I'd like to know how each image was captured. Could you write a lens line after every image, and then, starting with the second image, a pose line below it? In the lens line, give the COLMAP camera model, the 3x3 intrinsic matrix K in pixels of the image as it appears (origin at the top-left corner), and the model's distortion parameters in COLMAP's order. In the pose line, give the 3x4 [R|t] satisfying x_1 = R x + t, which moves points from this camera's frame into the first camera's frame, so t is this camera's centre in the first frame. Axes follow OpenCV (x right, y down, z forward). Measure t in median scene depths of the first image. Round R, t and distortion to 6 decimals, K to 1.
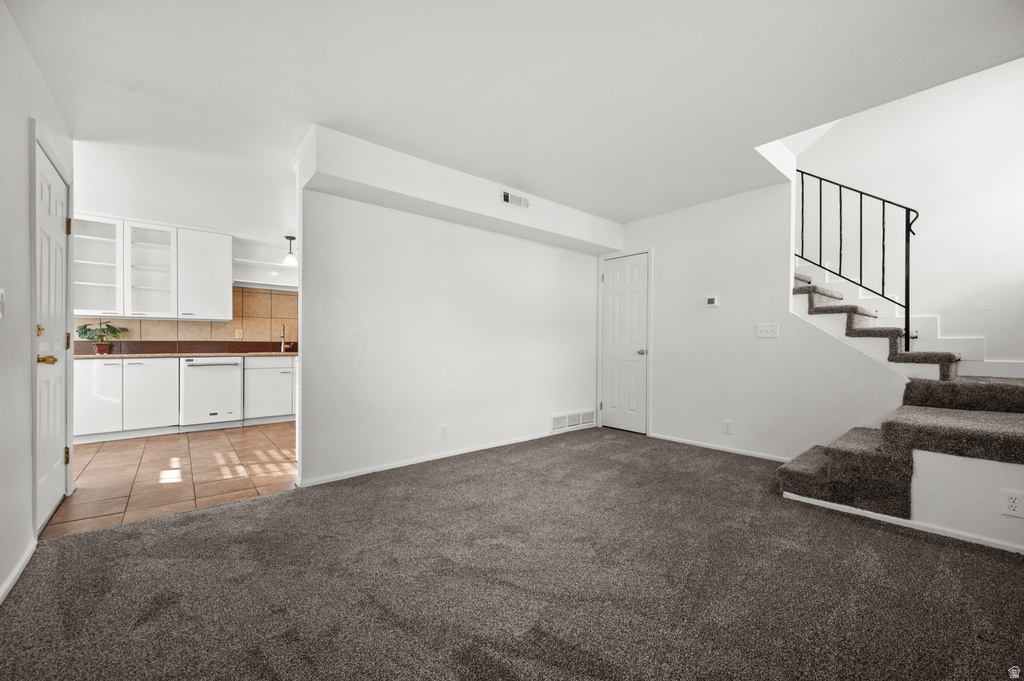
lens RADIAL K [[399.0, 0, 515.7], [0, 399.0, 344.0], [0, 0, 1]] dist [0.000392, -0.000040]
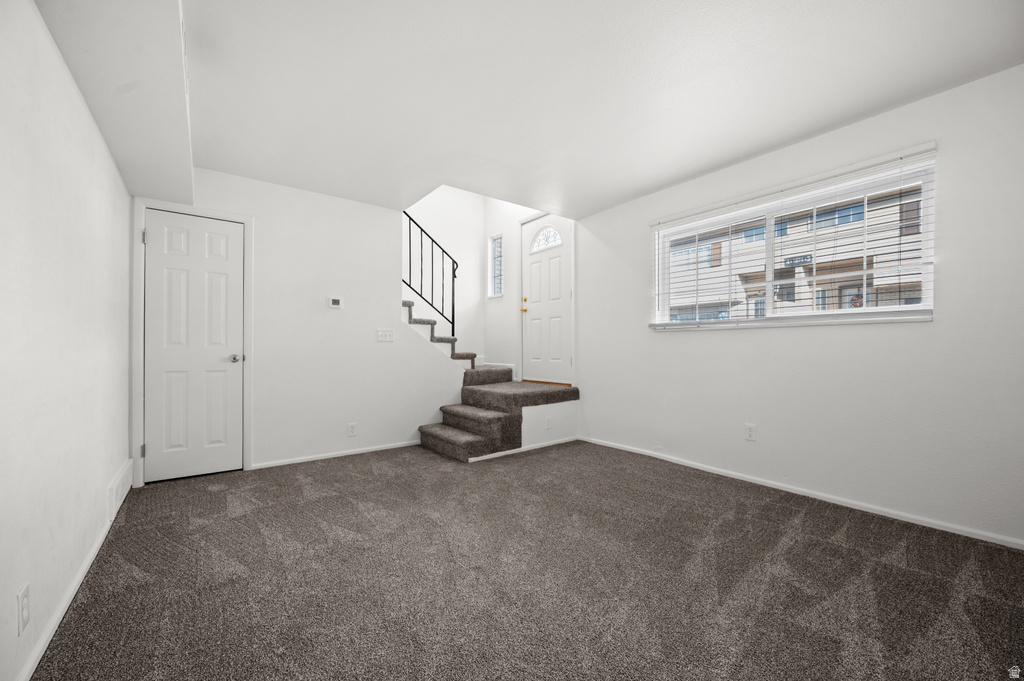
lens RADIAL K [[406.5, 0, 513.5], [0, 406.5, 344.8], [0, 0, 1]] dist [0.000759, 0.000028]
pose [[0.061911, 0.008962, 0.998041, -0.403068], [-0.000782, 0.999960, -0.008930, 0.002558], [-0.998081, -0.000227, 0.061916, 0.463085]]
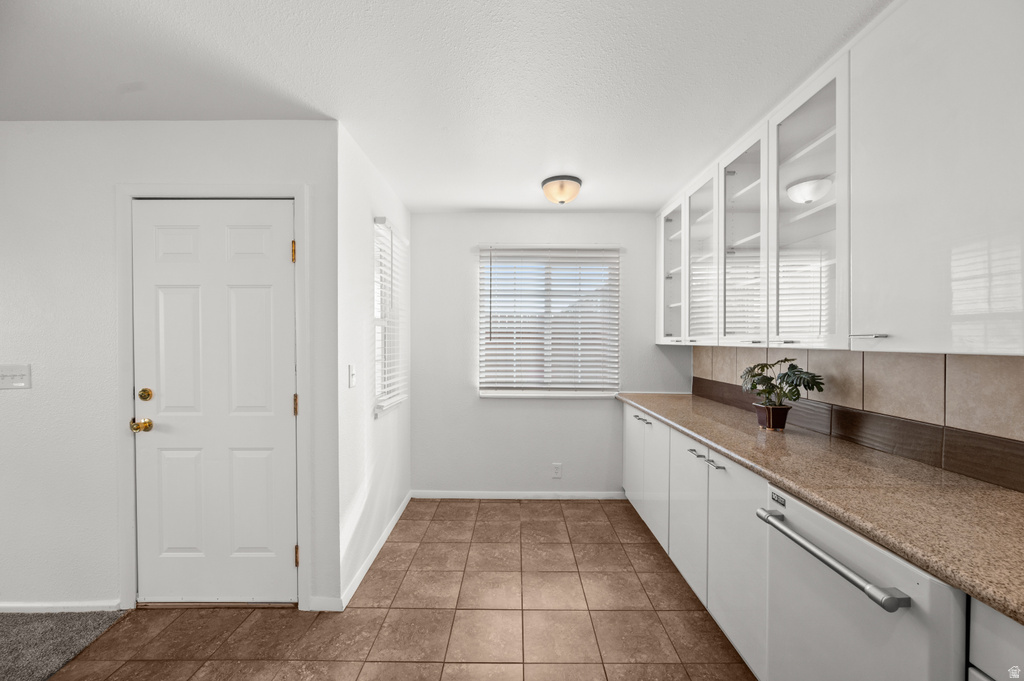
lens RADIAL K [[399.0, 0, 515.7], [0, 399.0, 344.0], [0, 0, 1]] dist [0.000392, -0.000040]
pose [[-0.651199, 0.007256, -0.758872, -0.469882], [-0.002846, 0.999924, 0.012003, -0.075587], [0.758902, 0.009976, -0.651129, 1.041248]]
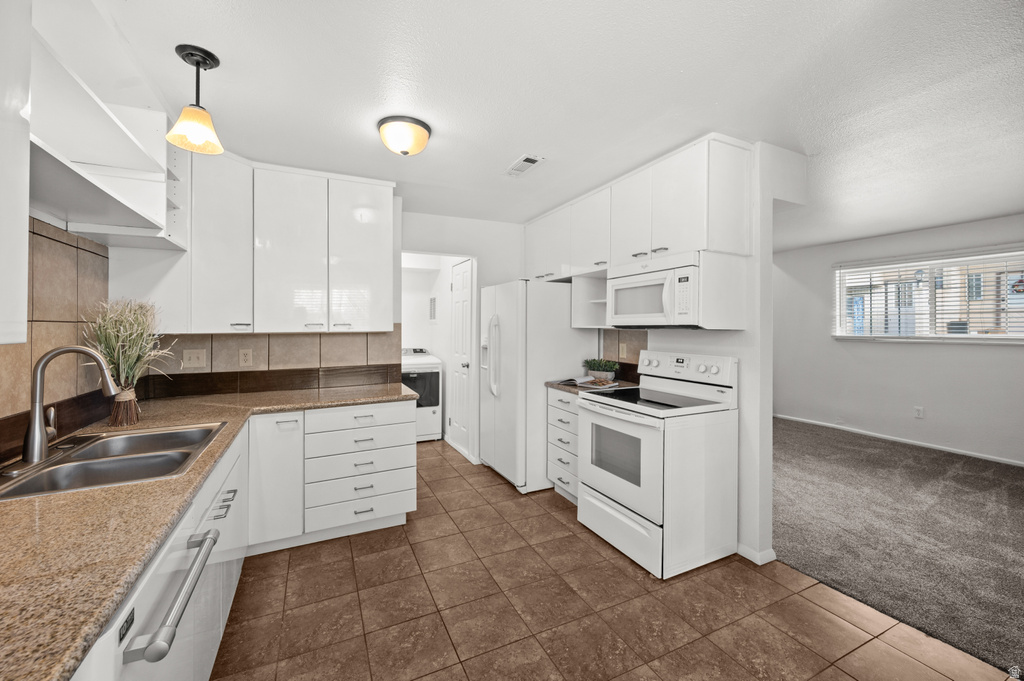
lens RADIAL K [[410.7, 0, 512.9], [0, 410.7, 324.4], [0, 0, 1]] dist [0.000510, -0.000017]
pose [[0.259375, 0.001010, 0.965776, -0.931595], [0.002598, 0.999995, -0.001744, -0.076717], [-0.965773, 0.002962, 0.259371, 0.807987]]
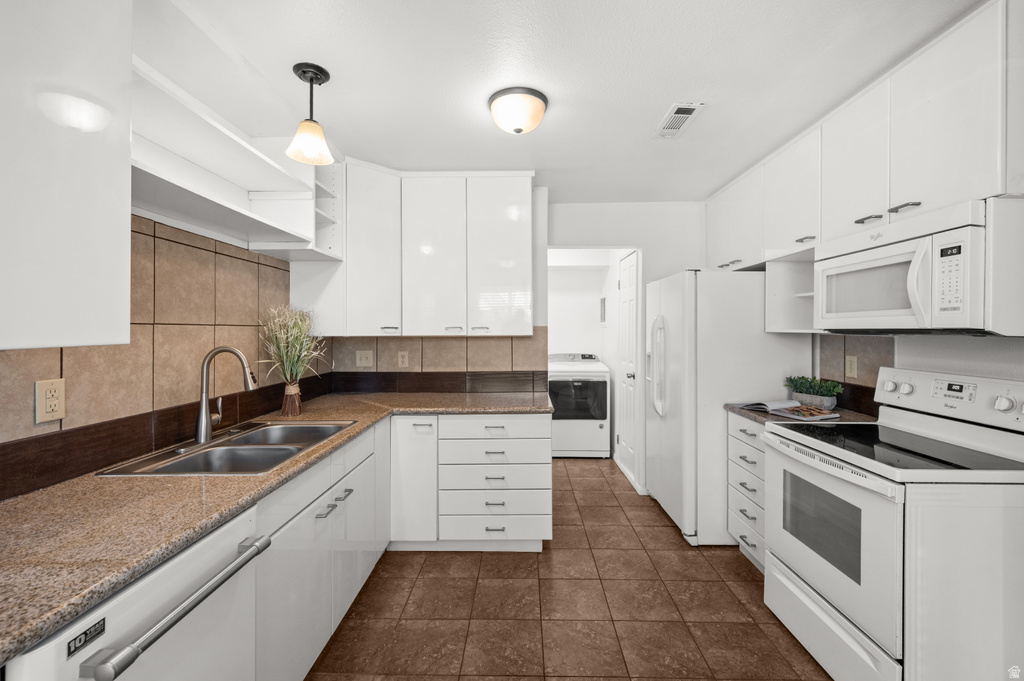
lens RADIAL K [[433.6, 0, 515.9], [0, 433.6, 326.2], [0, 0, 1]] dist [0.000741, 0.000083]
pose [[0.663411, 0.003263, 0.748248, -0.831943], [0.002138, 0.999978, -0.006257, -0.076765], [-0.748252, 0.005751, 0.663389, 0.763521]]
